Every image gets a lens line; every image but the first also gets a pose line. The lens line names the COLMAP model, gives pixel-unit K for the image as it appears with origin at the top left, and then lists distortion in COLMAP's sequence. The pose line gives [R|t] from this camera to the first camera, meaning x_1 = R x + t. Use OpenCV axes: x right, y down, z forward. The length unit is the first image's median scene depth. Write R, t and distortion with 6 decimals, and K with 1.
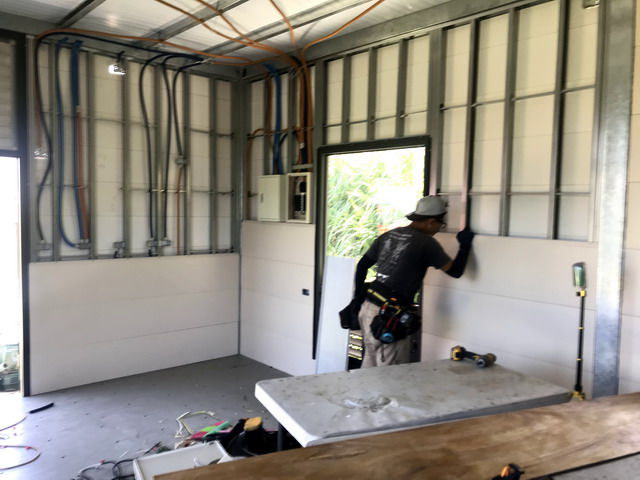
lens RADIAL K [[531.0, 0, 320.0], [0, 531.0, 240.0], [0, 0, 1]] dist [0.011220, 0.002815]
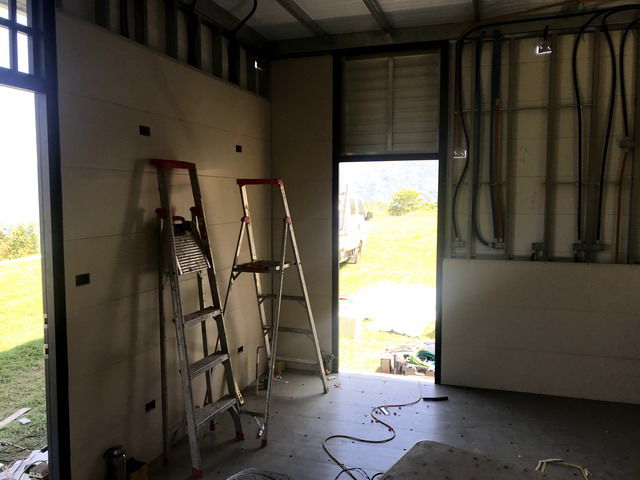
lens RADIAL K [[531.0, 0, 320.0], [0, 531.0, 240.0], [0, 0, 1]] dist [0.011220, 0.002815]
pose [[0.496530, 0.042897, -0.866959, 0.219708], [-0.038147, 0.998892, 0.027578, -0.012164], [0.867181, 0.019379, 0.497616, 0.242406]]
